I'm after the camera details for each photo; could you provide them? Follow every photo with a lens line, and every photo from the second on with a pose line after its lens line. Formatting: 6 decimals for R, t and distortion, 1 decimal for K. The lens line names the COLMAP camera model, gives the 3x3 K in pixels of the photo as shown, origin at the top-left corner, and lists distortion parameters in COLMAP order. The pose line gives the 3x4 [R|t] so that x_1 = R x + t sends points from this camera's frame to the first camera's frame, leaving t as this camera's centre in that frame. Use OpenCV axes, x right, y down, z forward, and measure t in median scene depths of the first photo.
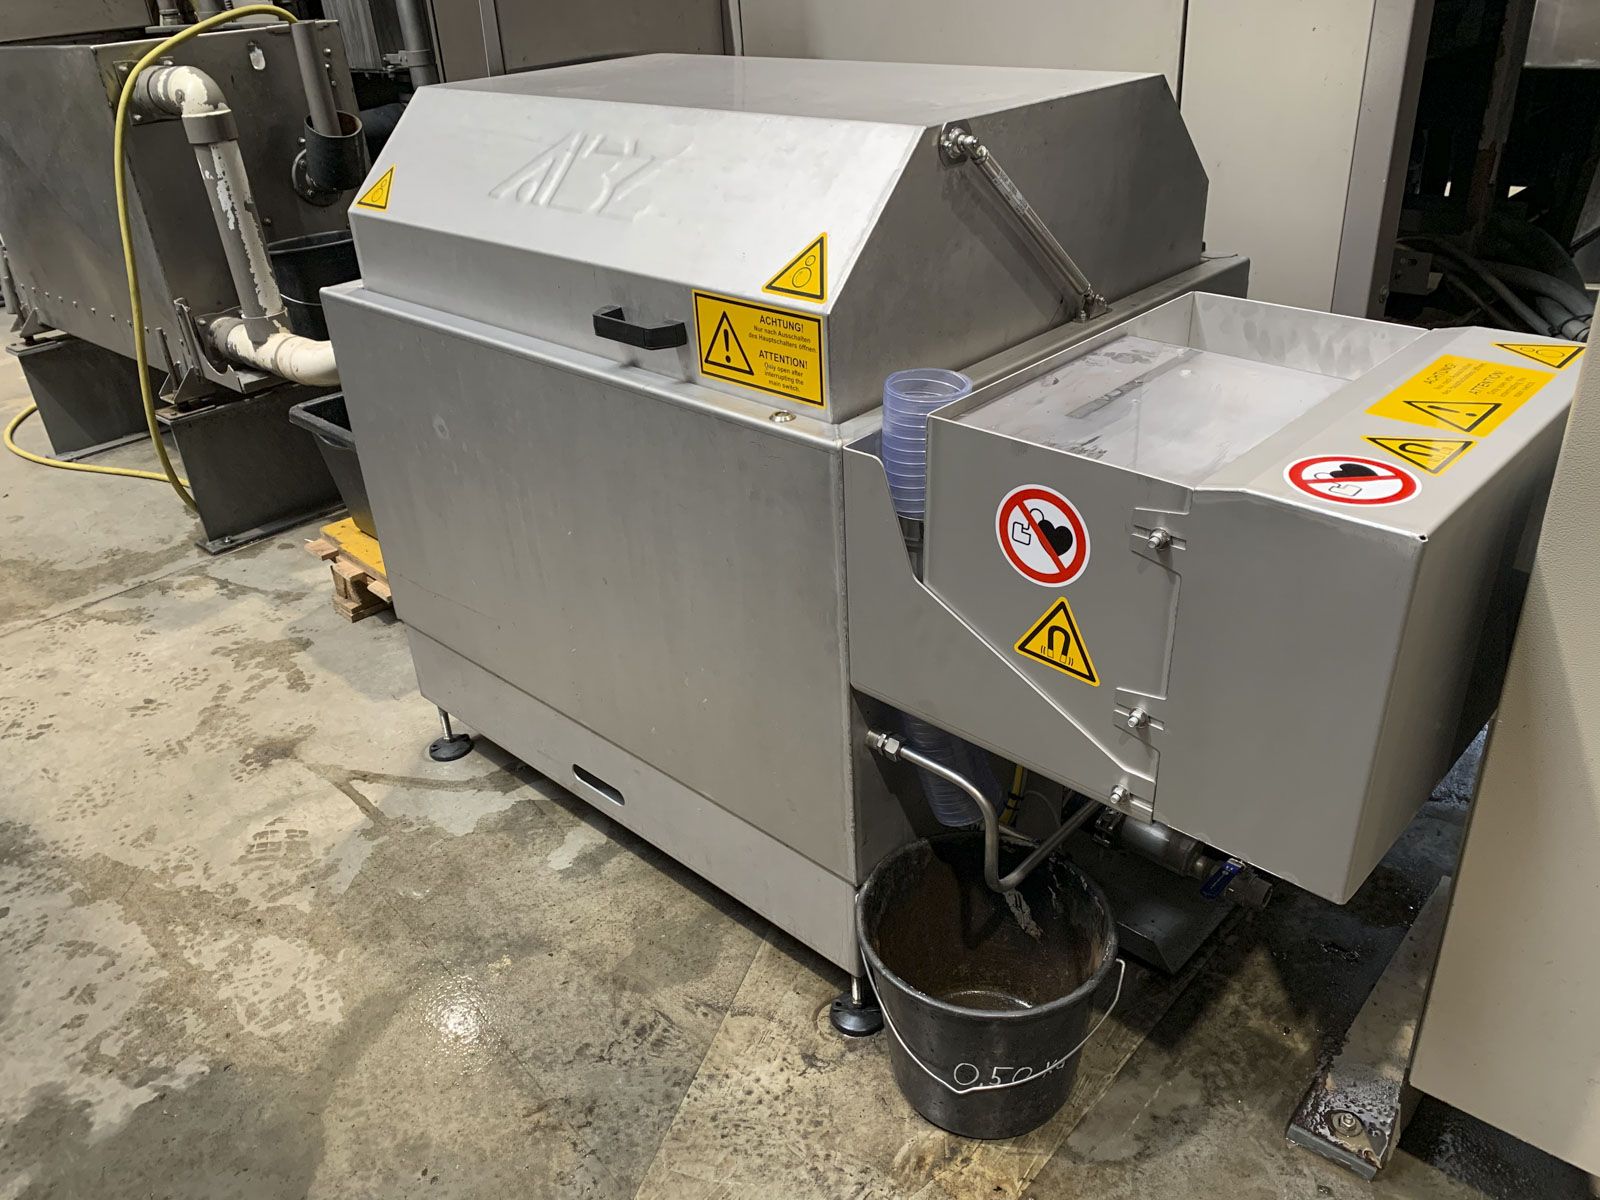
lens RADIAL K [[1217.2, 0, 796.5], [0, 1217.2, 589.7], [0, 0, 1]] dist [0.055171, -0.013011]
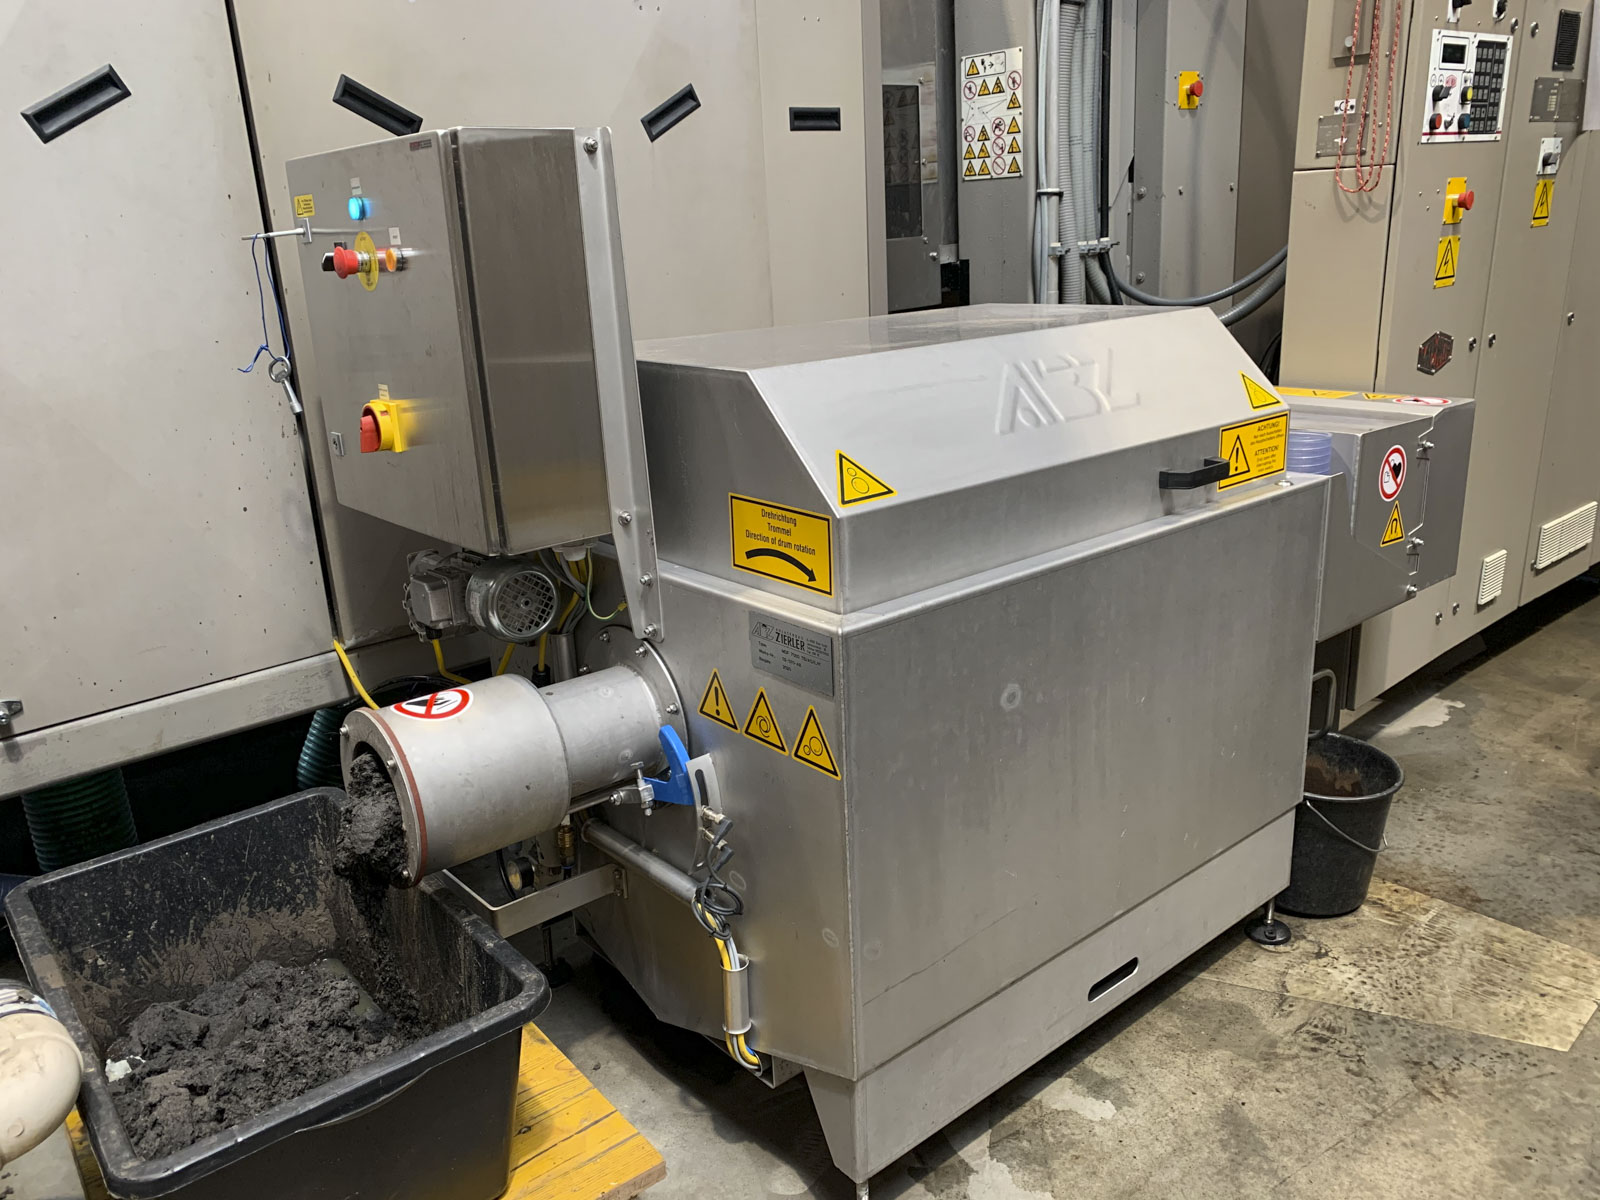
lens RADIAL K [[1217.2, 0, 800.4], [0, 1217.2, 608.8], [0, 0, 1]] dist [0.055171, -0.013011]
pose [[0.111784, -0.249419, 0.961922, -1.602143], [0.512352, 0.843877, 0.159271, -0.569258], [-0.851469, 0.475039, 0.222122, 1.271086]]
